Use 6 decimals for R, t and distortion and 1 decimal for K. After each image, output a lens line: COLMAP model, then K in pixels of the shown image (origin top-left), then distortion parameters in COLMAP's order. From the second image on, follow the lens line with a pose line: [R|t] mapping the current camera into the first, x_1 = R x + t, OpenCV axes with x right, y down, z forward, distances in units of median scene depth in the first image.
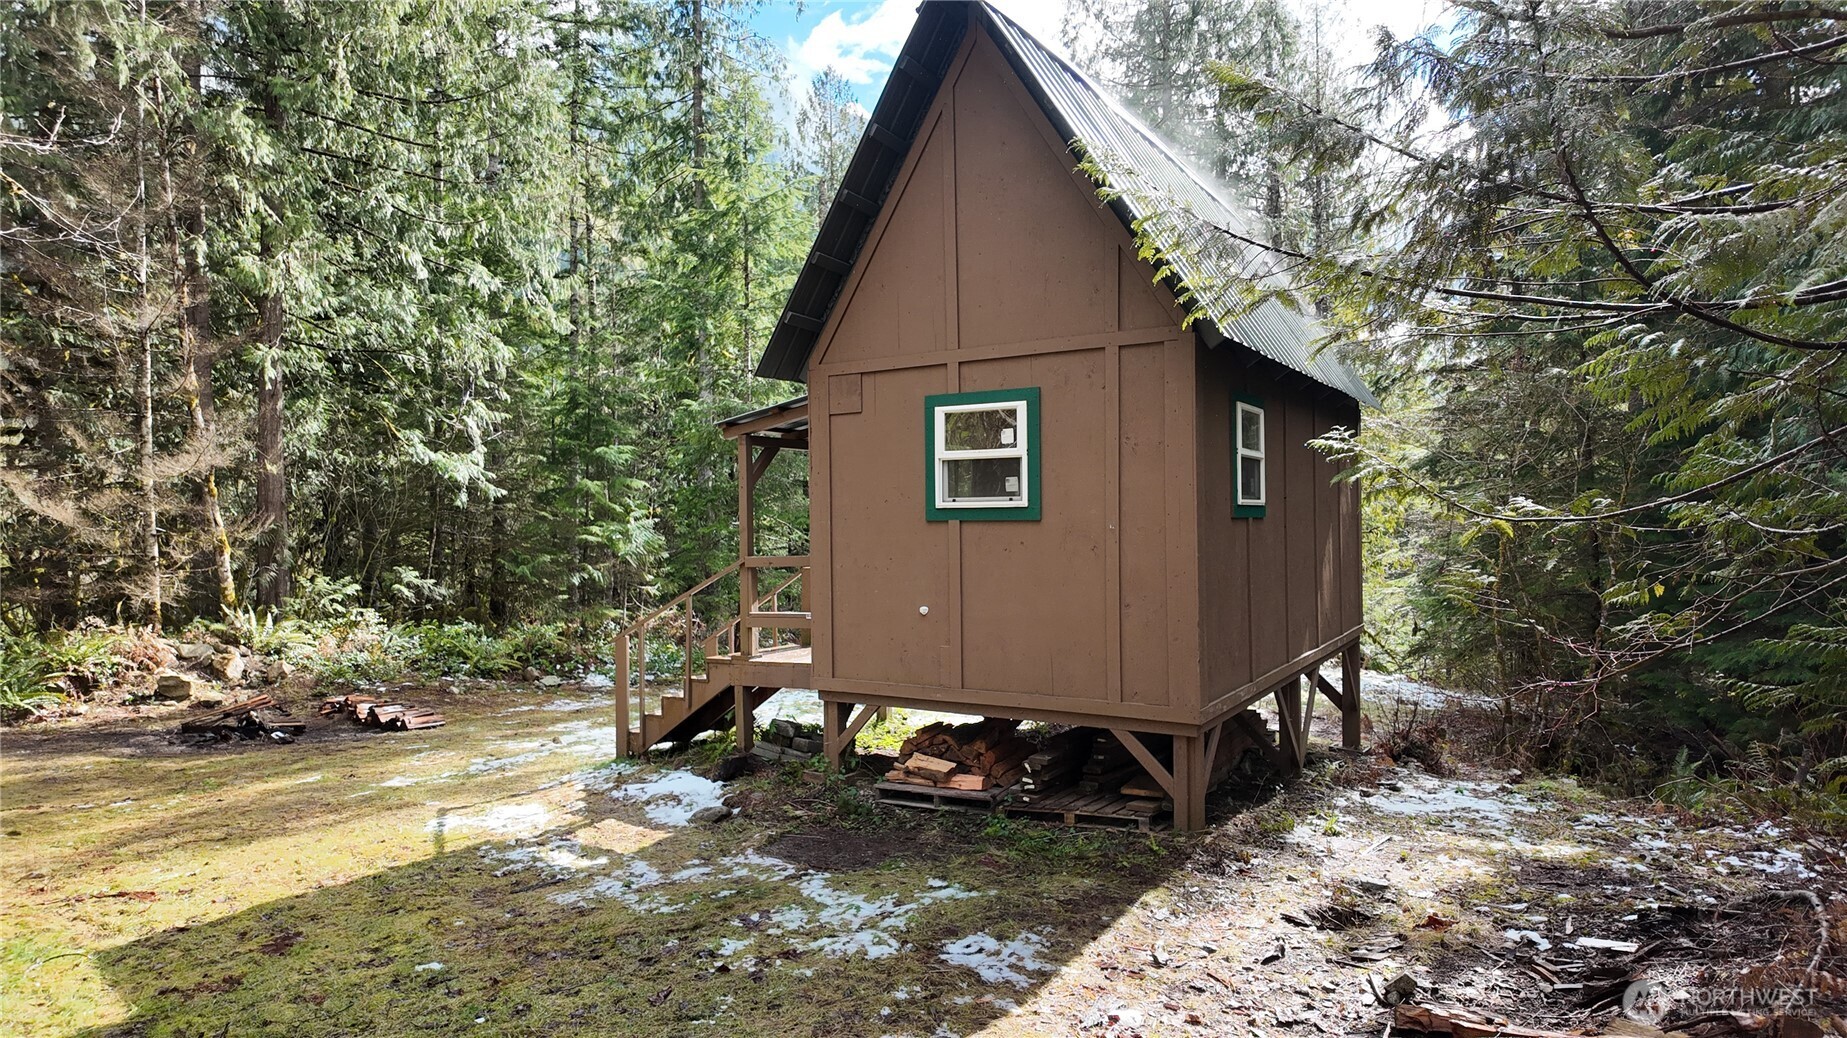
lens RADIAL K [[1095.1, 0, 923.9], [0, 1095.1, 509.8], [0, 0, 1]] dist [0.044302, -0.010259]
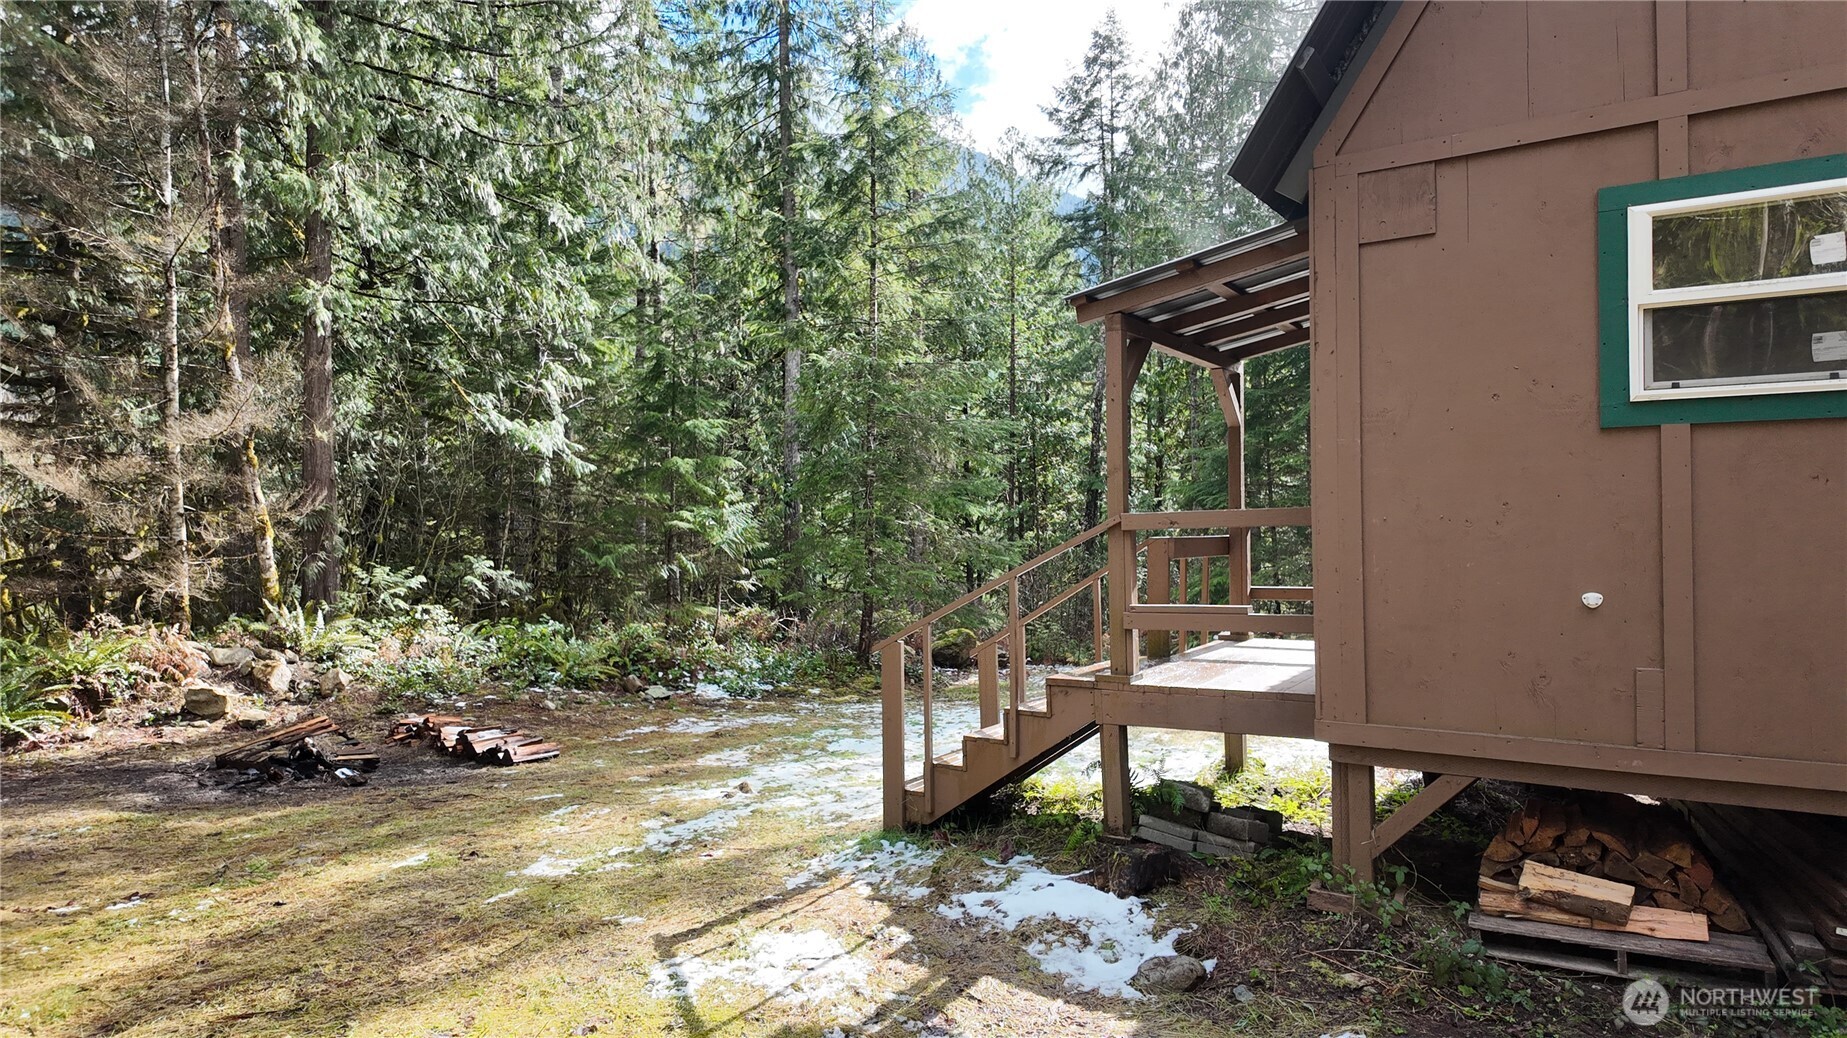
lens RADIAL K [[1095.1, 0, 928.7], [0, 1095.1, 507.8], [0, 0, 1]] dist [0.044302, -0.010259]
pose [[0.999873, -0.001543, -0.015864, -0.137912], [0.001509, 0.999997, -0.002150, 0.021727], [0.015867, 0.002126, 0.999872, 0.204329]]
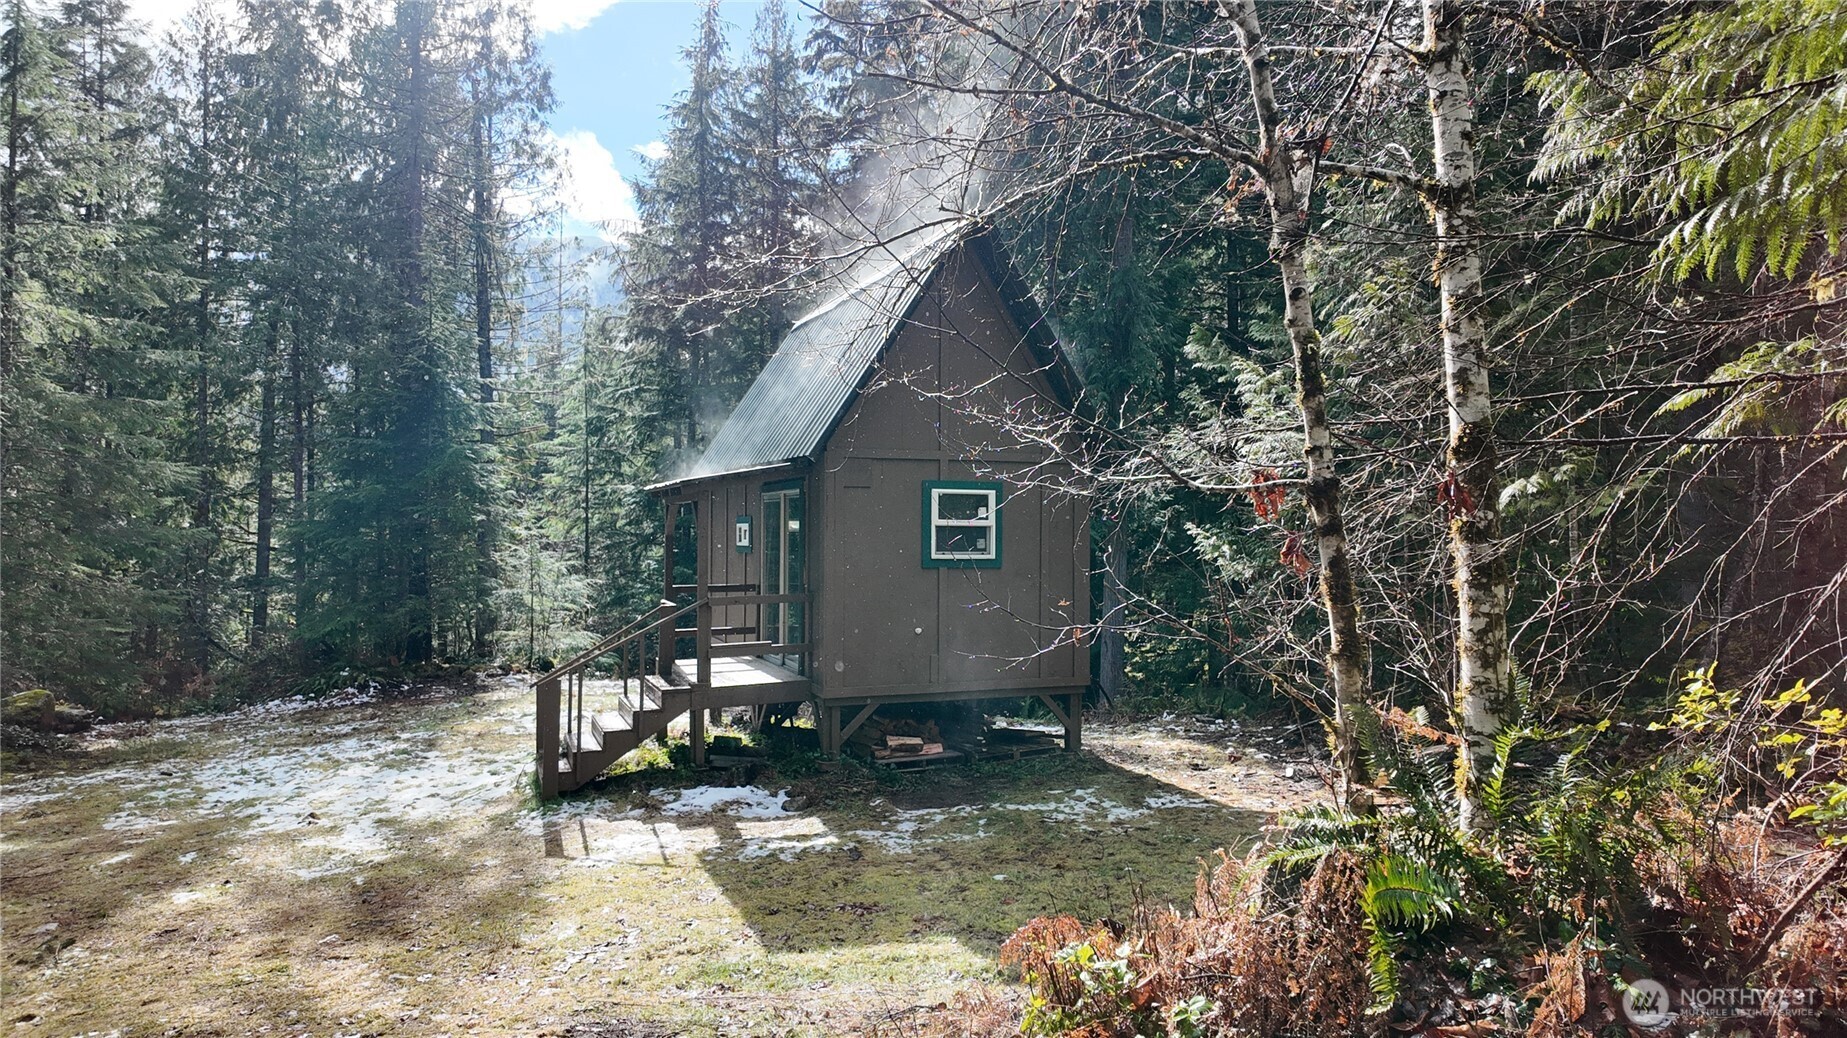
lens RADIAL K [[1095.1, 0, 926.8], [0, 1095.1, 529.7], [0, 0, 1]] dist [0.044302, -0.010259]
pose [[0.608540, 0.019353, 0.793287, -0.499956], [-0.012989, 0.999812, -0.014427, -0.008499], [-0.793417, -0.001525, 0.608677, 0.055479]]
